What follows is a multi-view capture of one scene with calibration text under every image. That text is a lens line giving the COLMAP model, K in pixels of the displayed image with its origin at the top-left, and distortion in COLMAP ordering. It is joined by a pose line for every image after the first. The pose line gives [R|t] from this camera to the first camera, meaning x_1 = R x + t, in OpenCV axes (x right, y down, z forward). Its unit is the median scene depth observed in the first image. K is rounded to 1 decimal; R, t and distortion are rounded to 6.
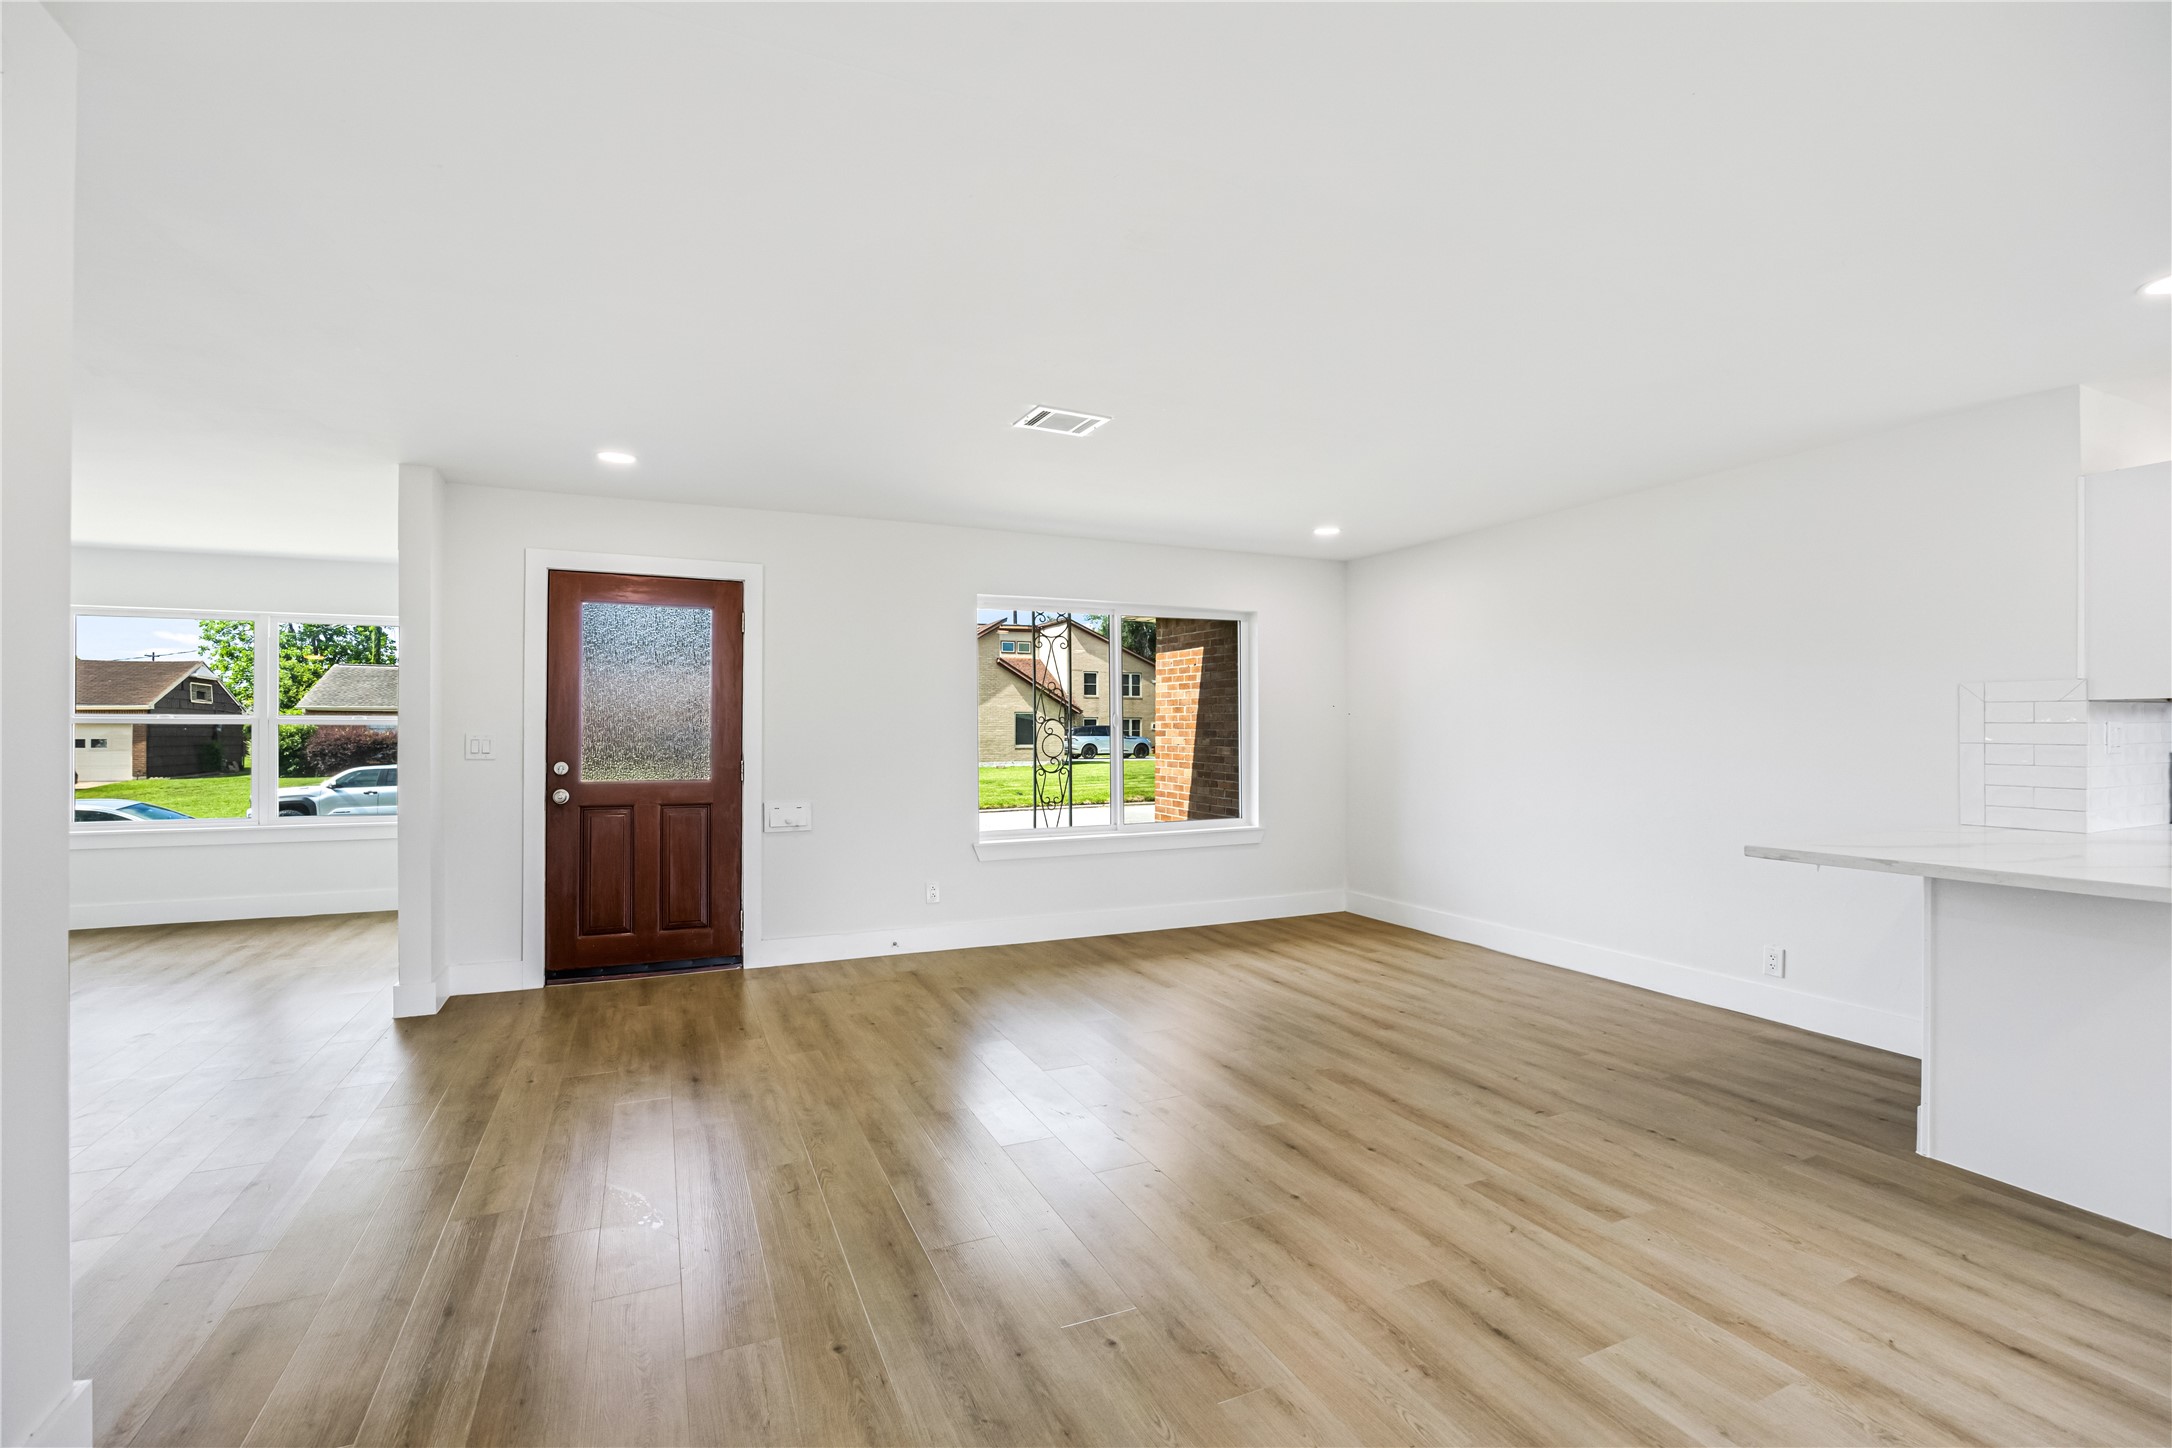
lens RADIAL K [[954.2, 0, 1080.7], [0, 954.2, 727.5], [0, 0, 1]] dist [-0.019143, 0.000077]
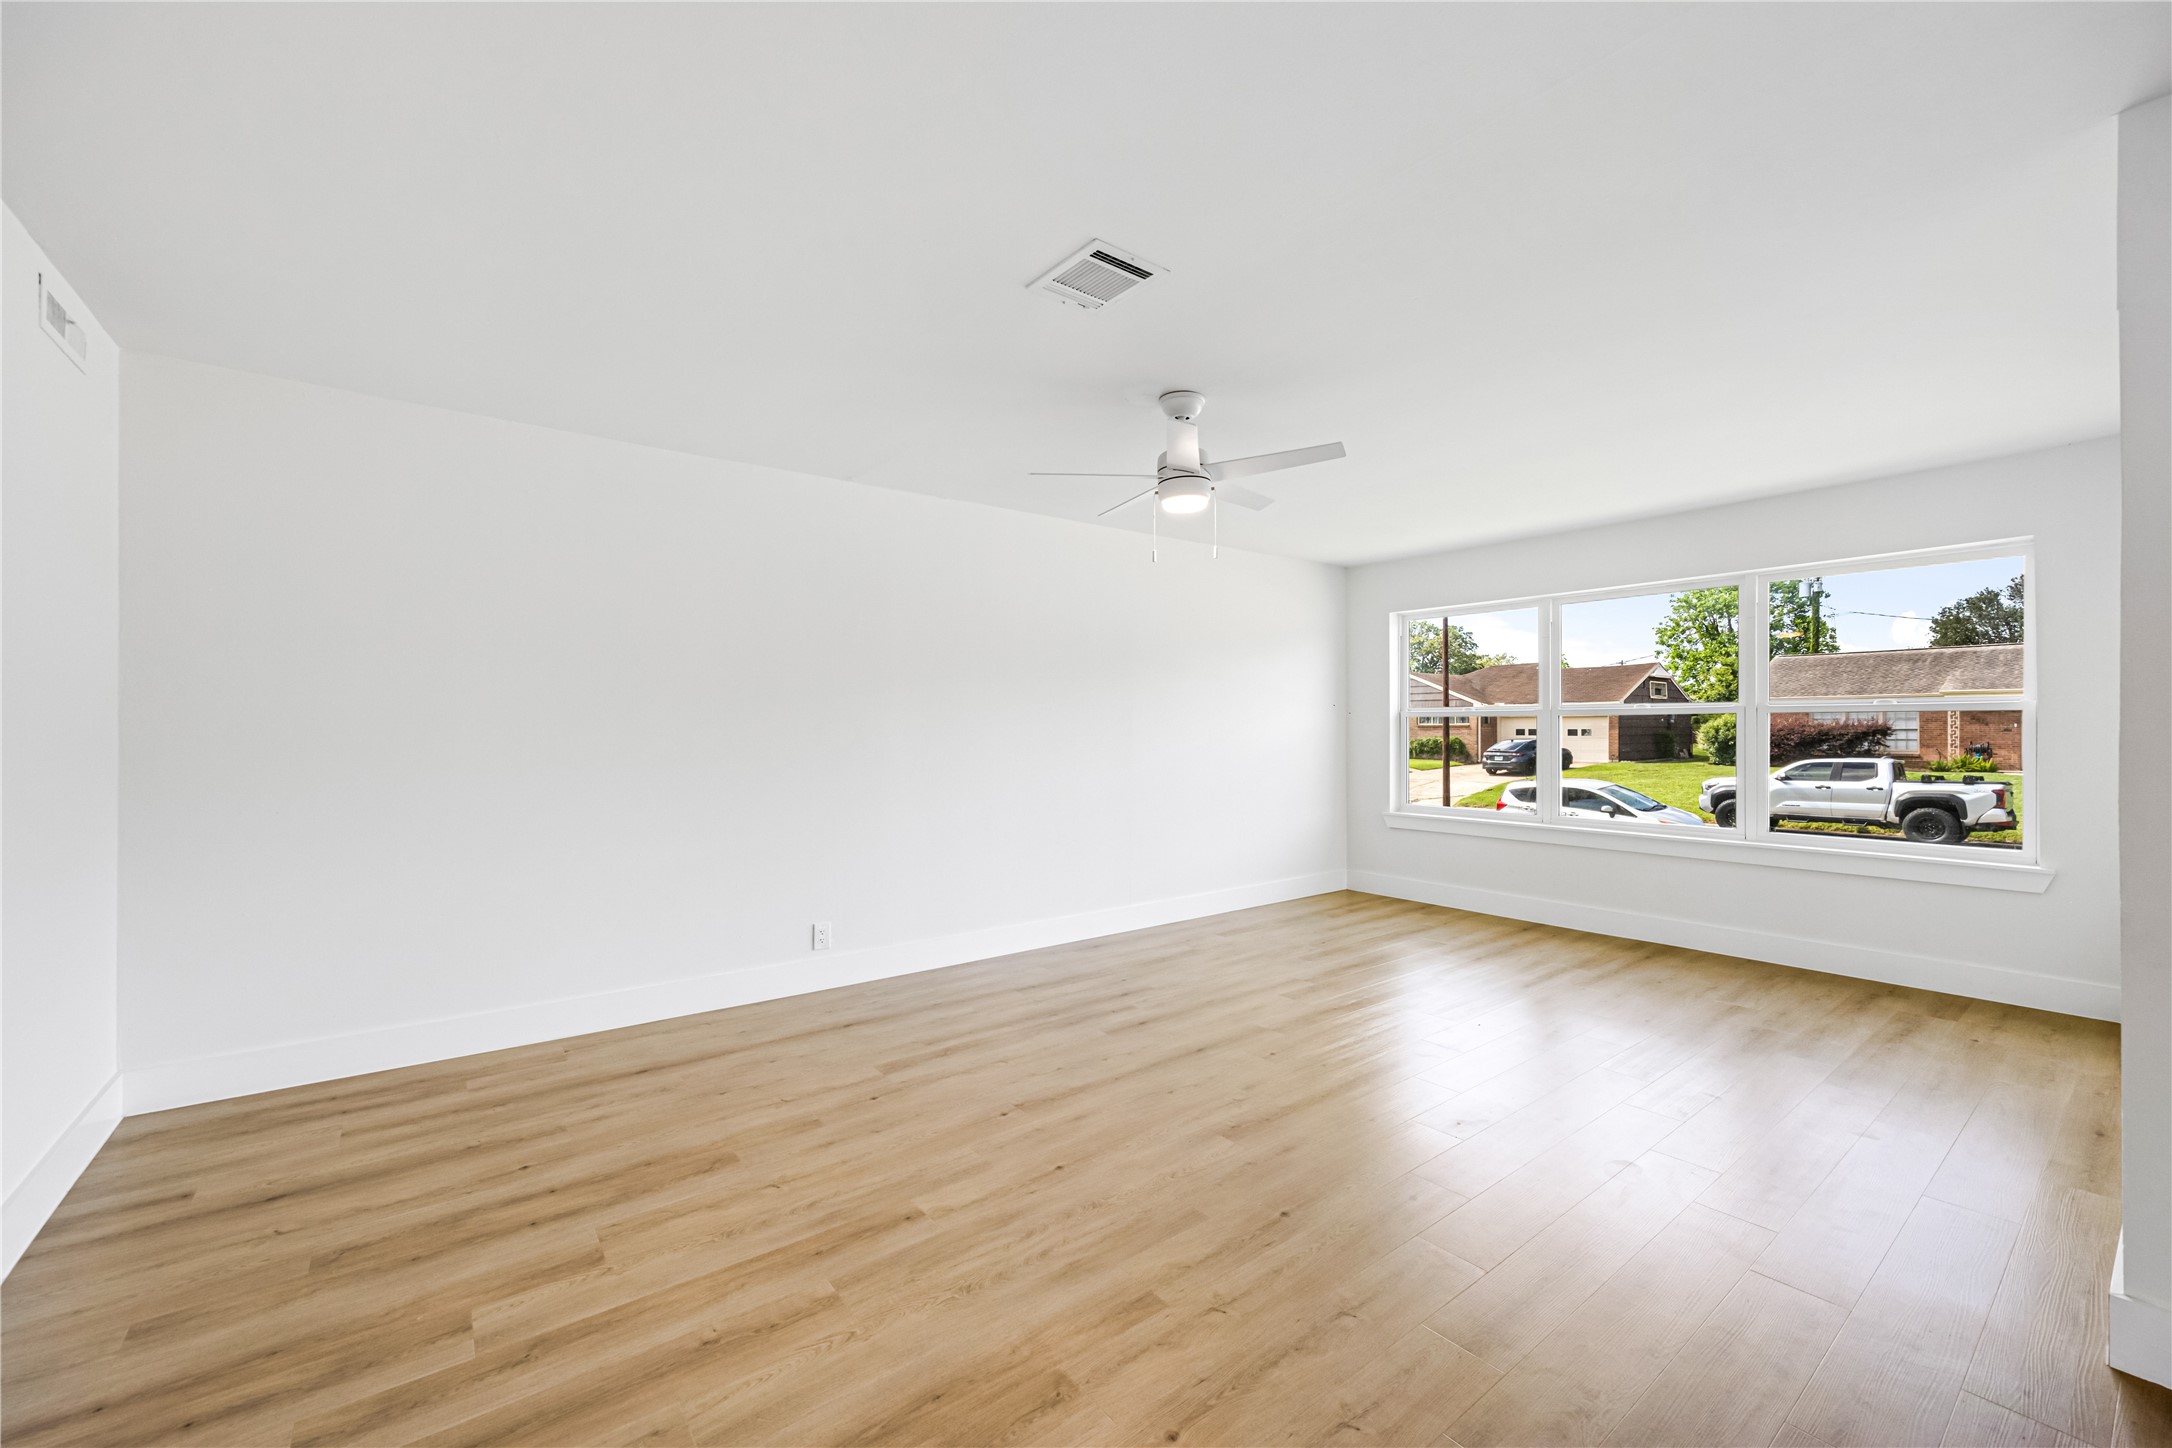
lens RADIAL K [[871.7, 0, 1095.8], [0, 871.7, 727.9], [0, 0, 1]] dist [-0.001767, 0.000052]
pose [[0.244745, 0.003443, -0.969581, -0.440904], [0.006711, 0.999964, 0.005245, 0.001975], [0.969564, -0.007791, 0.244713, 0.429123]]
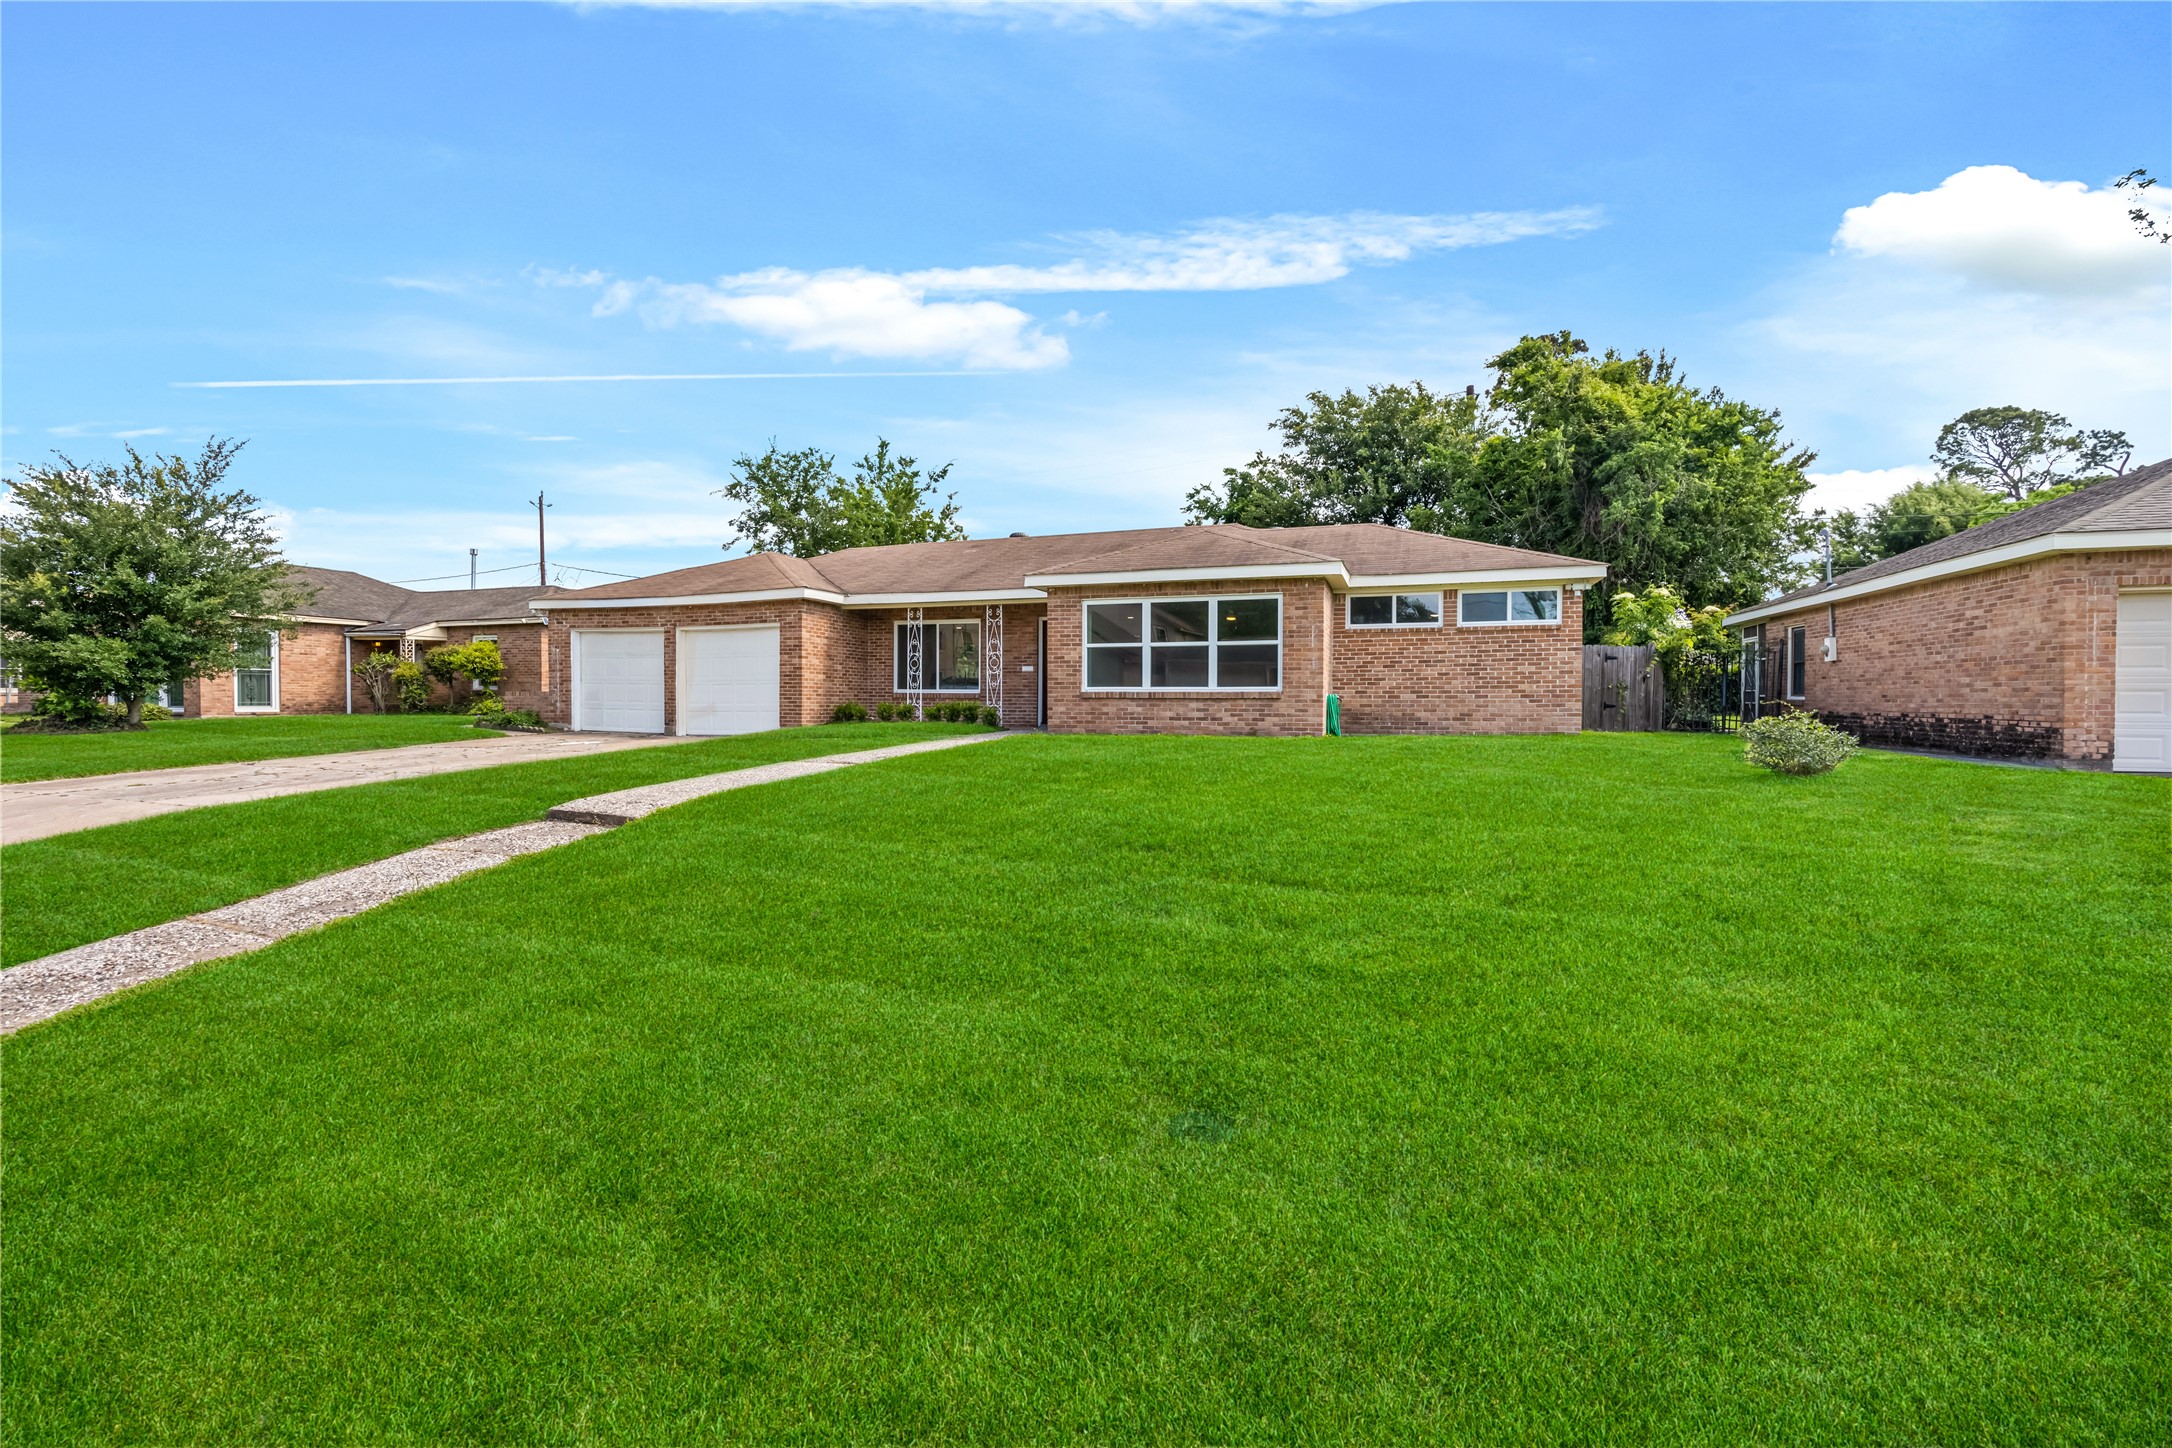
lens RADIAL K [[918.2, 0, 1086.7], [0, 918.2, 700.2], [0, 0, 1]] dist [-0.017041, -0.000027]
pose [[-0.725498, -0.003271, 0.688216, -3.507285], [-0.007391, 0.999968, -0.003038, 0.204983], [-0.688184, -0.007291, -0.725499, 4.152755]]
